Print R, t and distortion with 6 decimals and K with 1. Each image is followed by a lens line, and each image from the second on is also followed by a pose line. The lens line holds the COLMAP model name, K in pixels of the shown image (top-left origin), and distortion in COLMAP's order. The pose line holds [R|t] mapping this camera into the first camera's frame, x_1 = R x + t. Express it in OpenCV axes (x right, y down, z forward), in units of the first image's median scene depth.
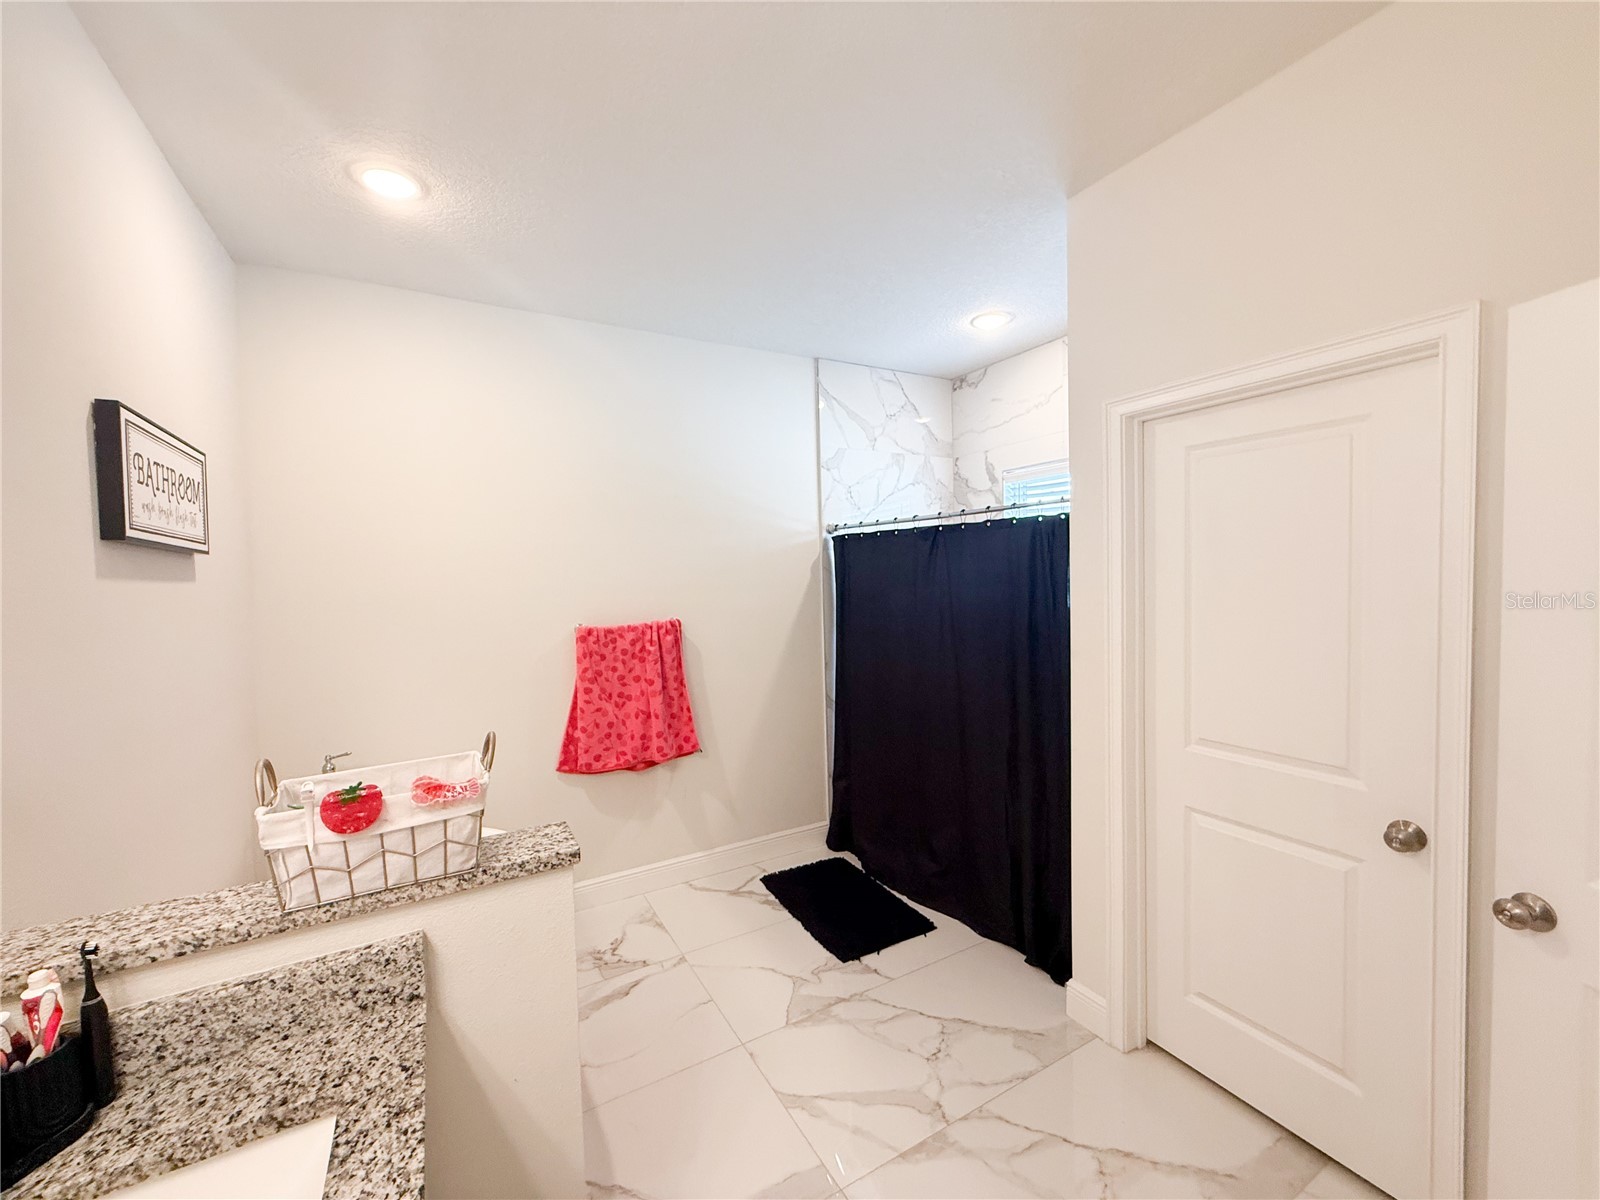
lens RADIAL K [[640.9, 0, 793.8], [0, 640.9, 601.4], [0, 0, 1]] dist [0.000357, -0.000264]
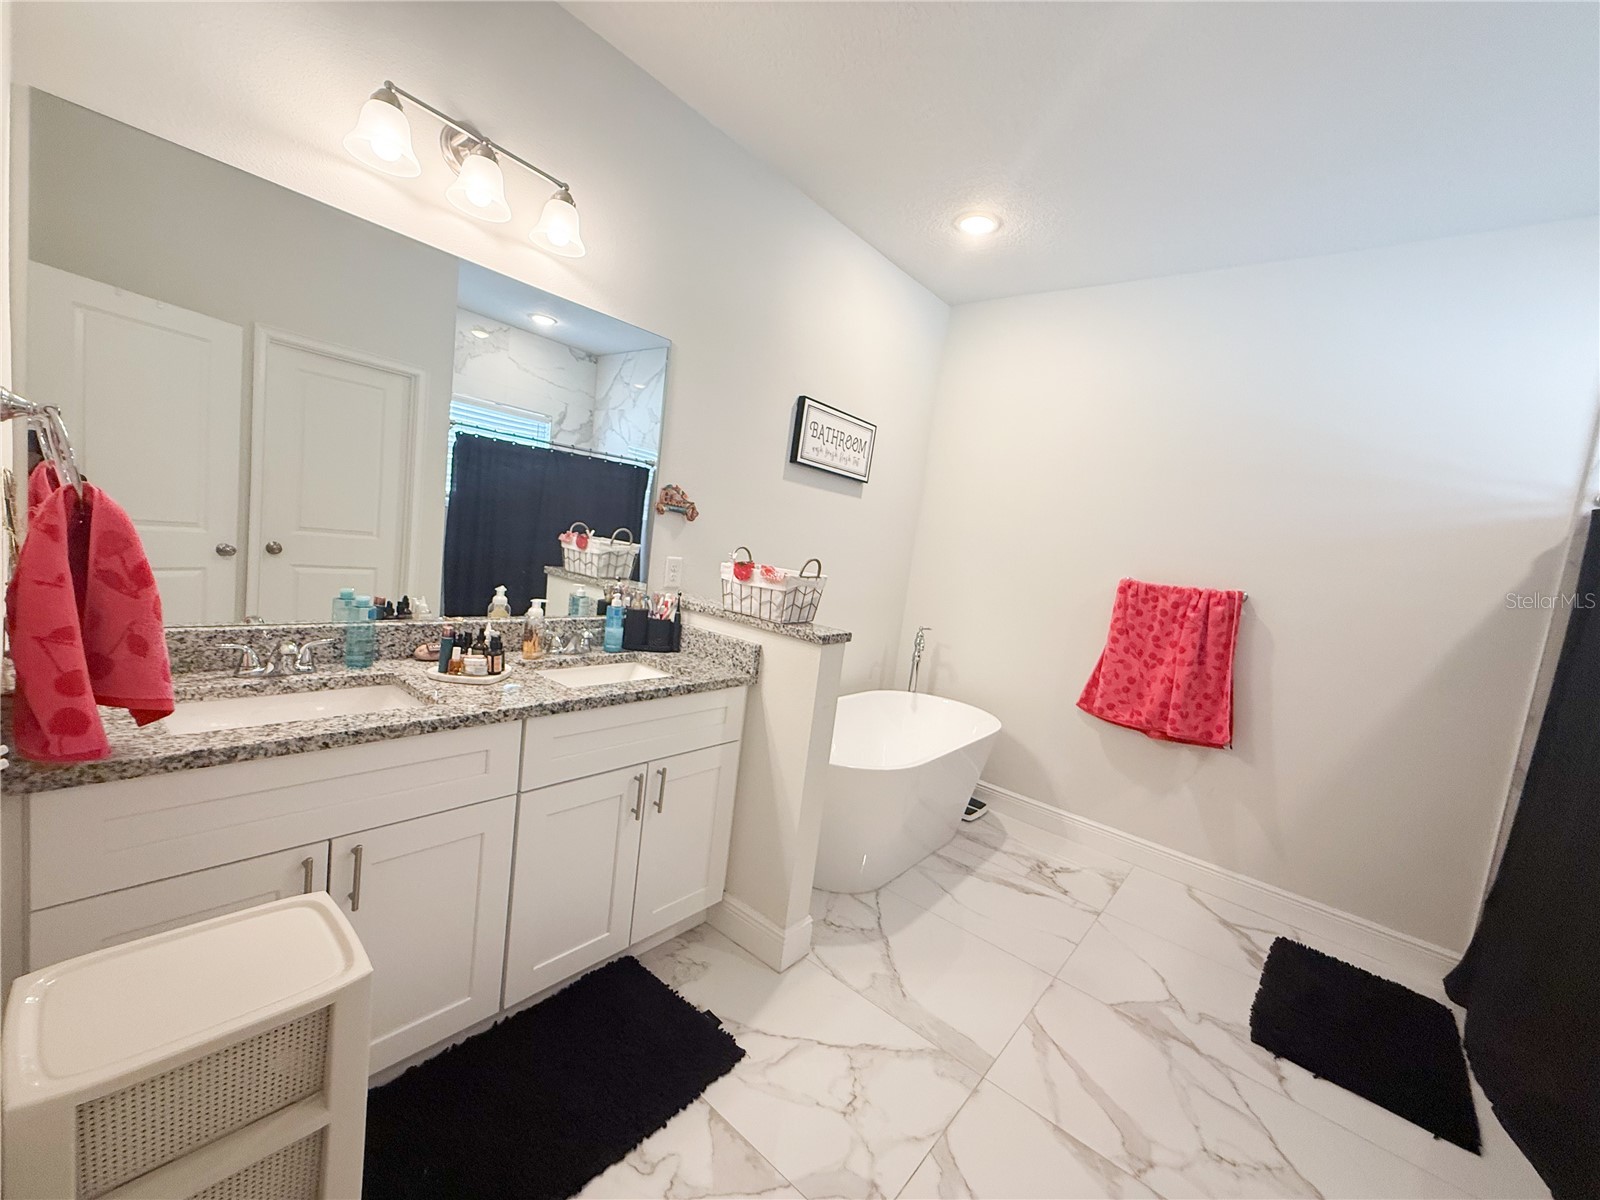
lens RADIAL K [[640.9, 0, 791.8], [0, 640.9, 599.3], [0, 0, 1]] dist [0.000357, -0.000264]
pose [[0.341749, 0.164550, -0.925273, 0.445688], [-0.175738, 0.978375, 0.109085, 0.053107], [0.923214, 0.125325, 0.363276, 0.129392]]
